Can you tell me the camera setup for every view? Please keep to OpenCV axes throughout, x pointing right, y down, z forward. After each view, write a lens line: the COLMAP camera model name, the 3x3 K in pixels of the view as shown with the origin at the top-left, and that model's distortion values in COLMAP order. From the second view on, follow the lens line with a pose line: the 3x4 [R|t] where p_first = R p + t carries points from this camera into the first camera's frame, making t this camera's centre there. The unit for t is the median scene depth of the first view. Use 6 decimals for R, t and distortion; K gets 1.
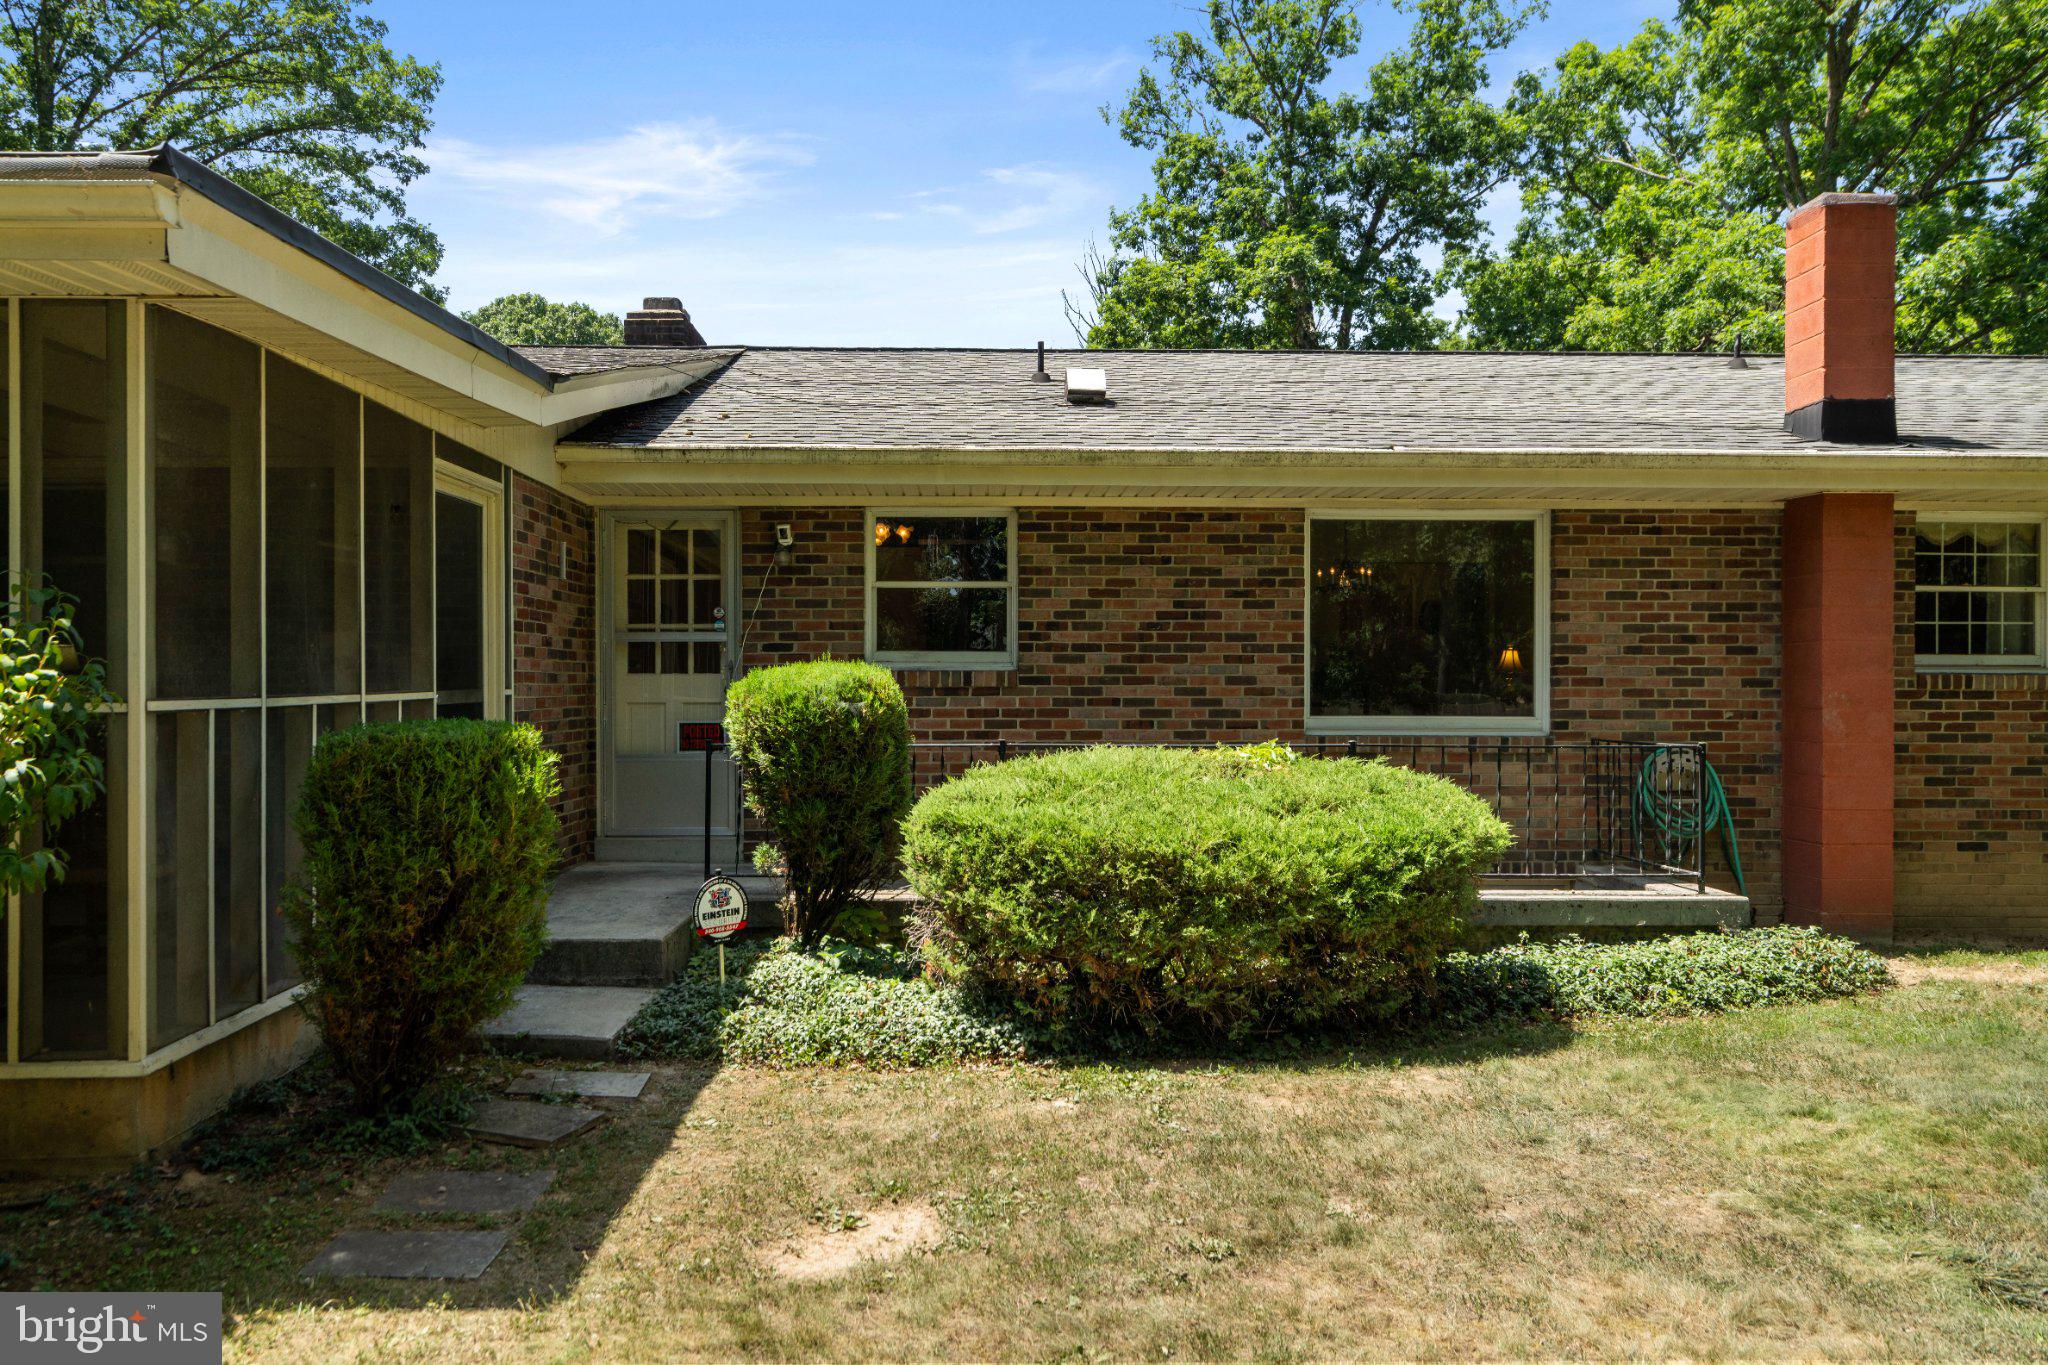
lens RADIAL K [[1531.9, 0, 1024.0], [0, 1531.9, 682.5], [0, 0, 1]] dist [-0.007857, 0.081370]
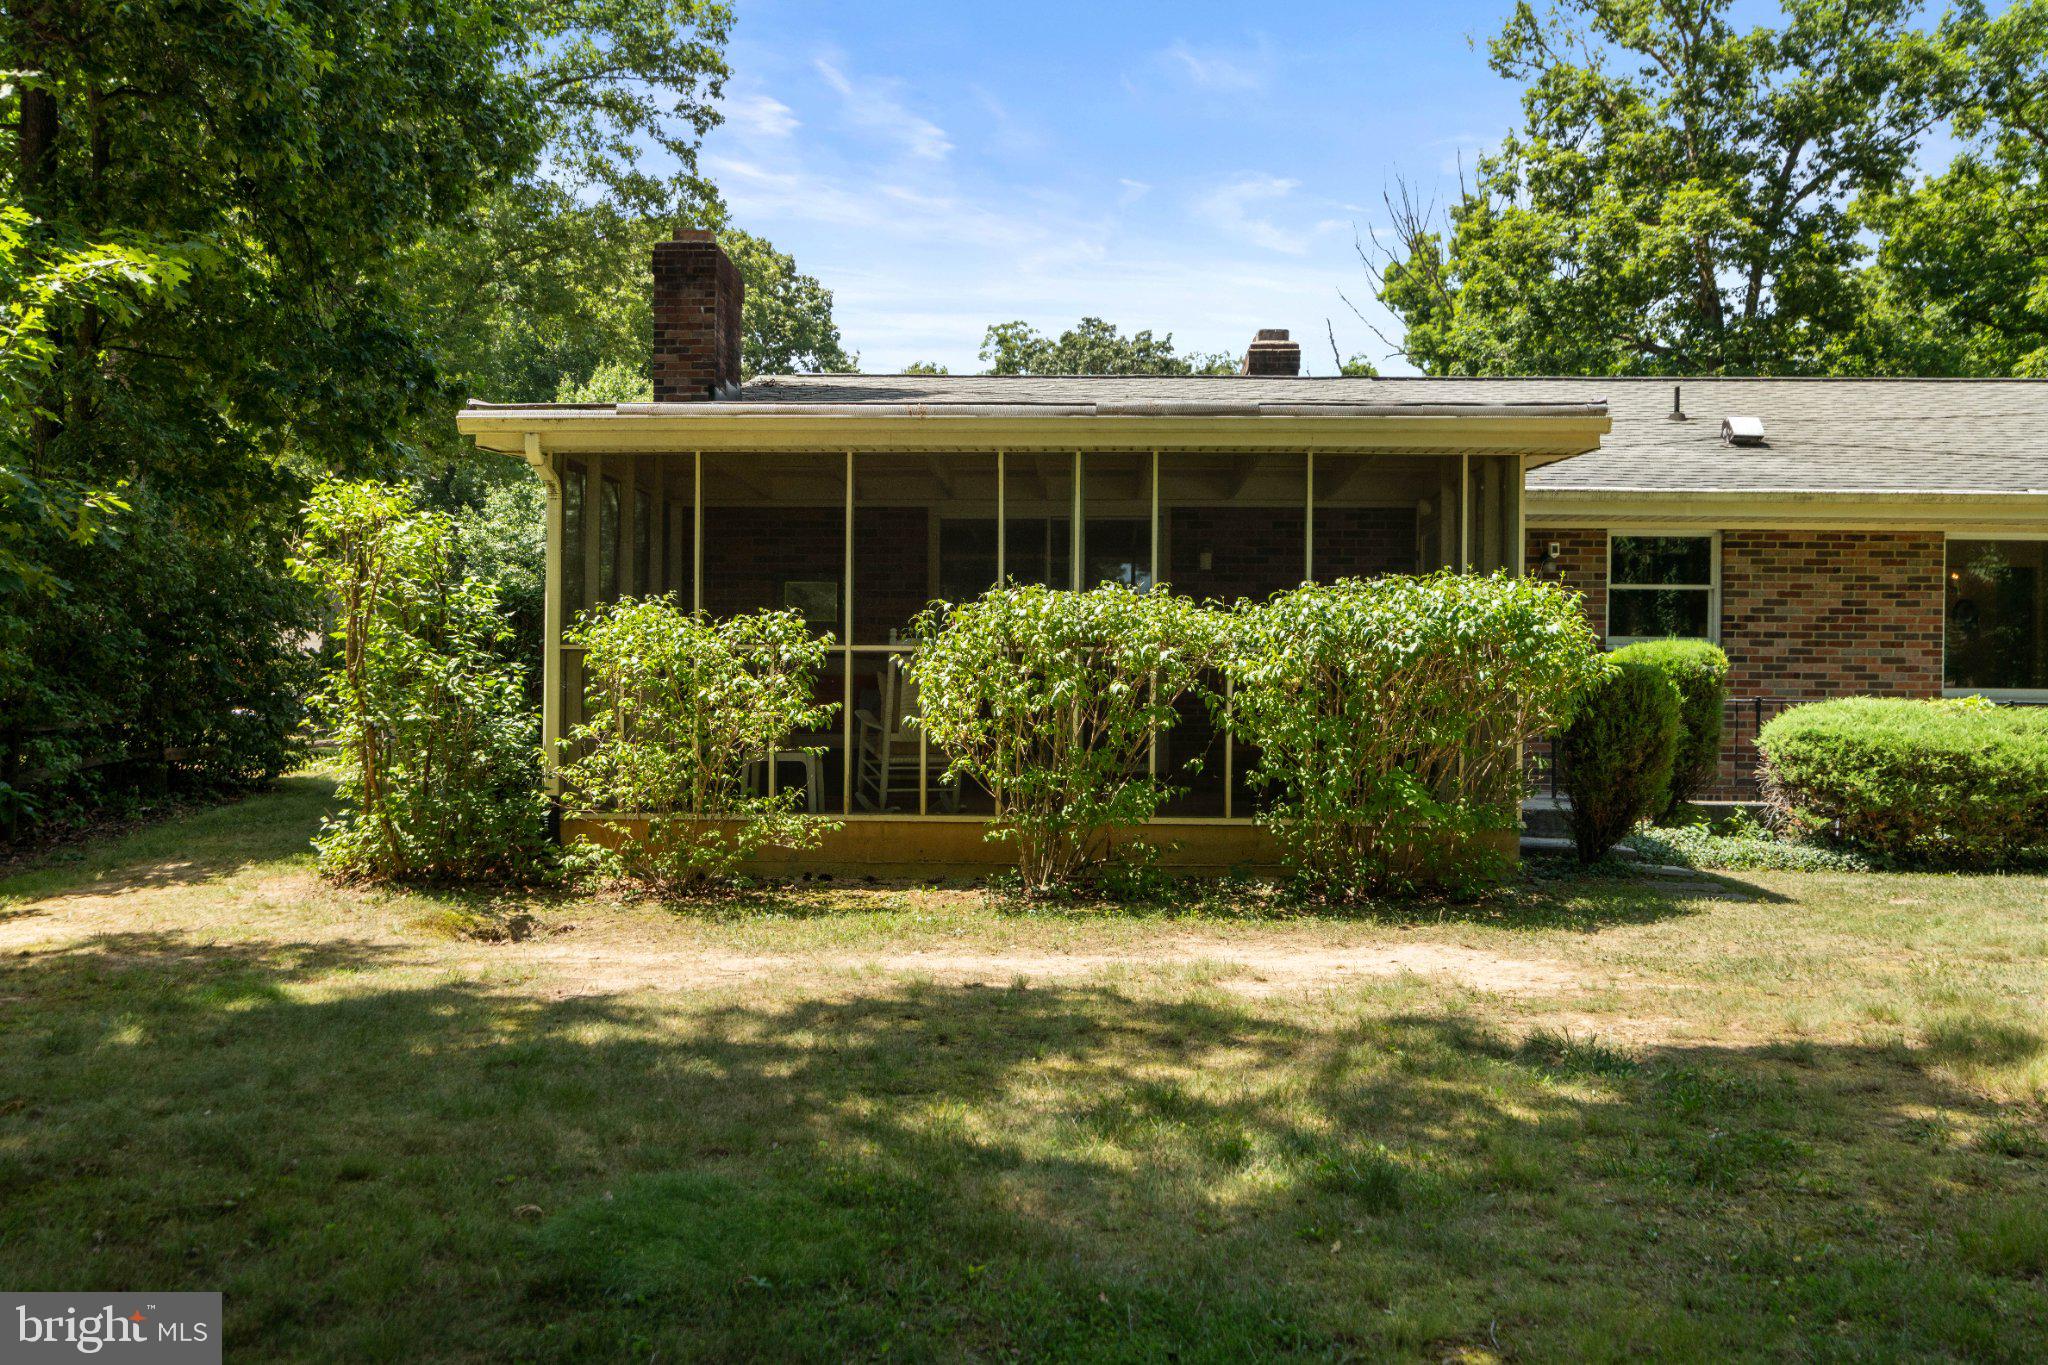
lens RADIAL K [[2032.4, 0, 1016.7], [0, 2032.4, 697.8], [0, 0, 1]] dist [0.004927, 0.010690]
pose [[0.996753, 0.011005, -0.079764, -0.474444], [-0.010984, 0.999939, 0.000705, 0.037987], [0.079767, 0.000173, 0.996814, -0.821018]]
